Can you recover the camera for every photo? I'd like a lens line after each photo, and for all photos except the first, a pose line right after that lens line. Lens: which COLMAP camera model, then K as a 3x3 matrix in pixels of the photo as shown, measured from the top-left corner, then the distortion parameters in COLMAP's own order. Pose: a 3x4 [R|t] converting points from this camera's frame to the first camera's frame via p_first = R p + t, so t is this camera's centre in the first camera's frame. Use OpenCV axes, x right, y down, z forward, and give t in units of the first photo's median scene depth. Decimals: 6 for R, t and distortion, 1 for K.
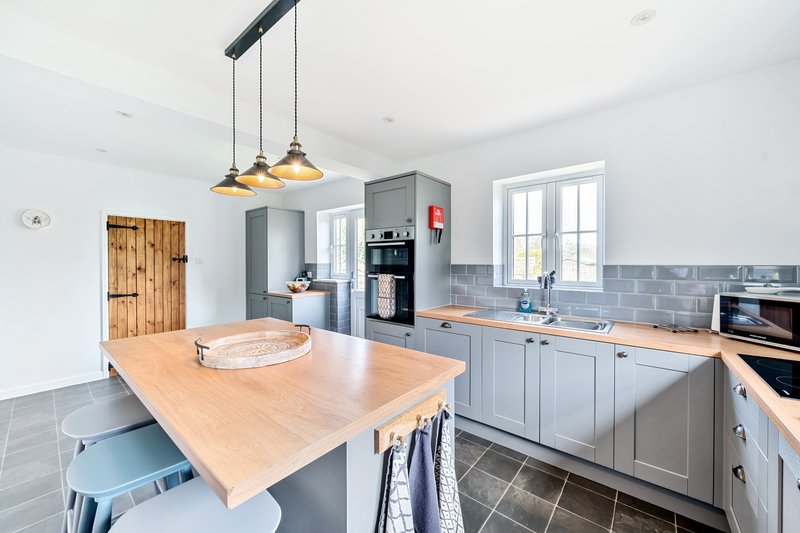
lens RADIAL K [[317.2, 0, 401.3], [0, 317.2, 262.5], [0, 0, 1]] dist [-0.000880, 0.000091]
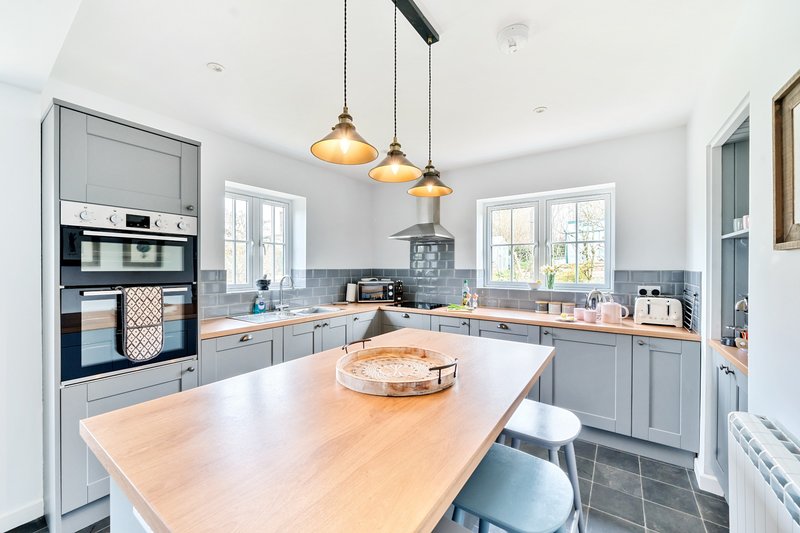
lens RADIAL K [[317.2, 0, 401.1], [0, 317.2, 267.8], [0, 0, 1]] dist [-0.000880, 0.000091]
pose [[-0.109201, -0.001726, 0.994018, -0.728160], [-0.002284, 0.999996, 0.001485, -0.001527], [-0.994017, -0.002108, -0.109205, 0.609745]]
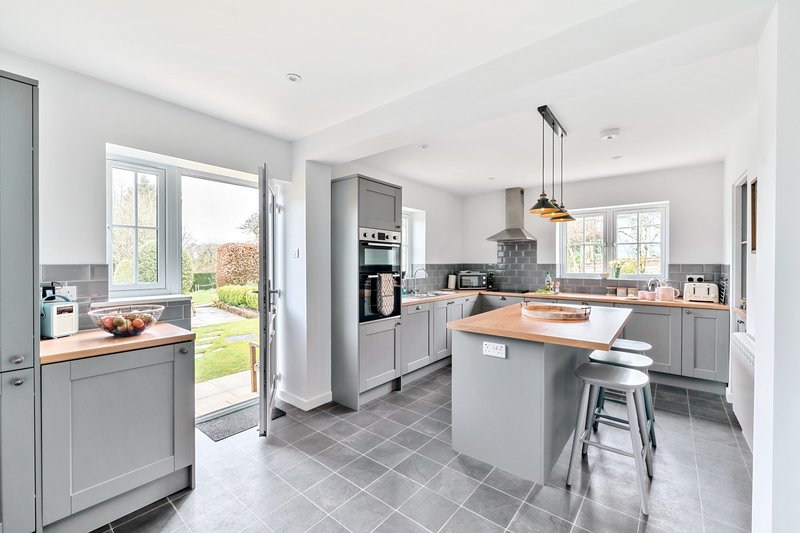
lens RADIAL K [[330.3, 0, 399.4], [0, 330.3, 264.3], [0, 0, 1]] dist [0.001502, -0.000056]
pose [[-0.027638, -0.004519, 0.999608, -1.199757], [-0.000405, 0.999990, 0.004510, 0.001150], [-0.999618, -0.000280, -0.027640, 1.030138]]
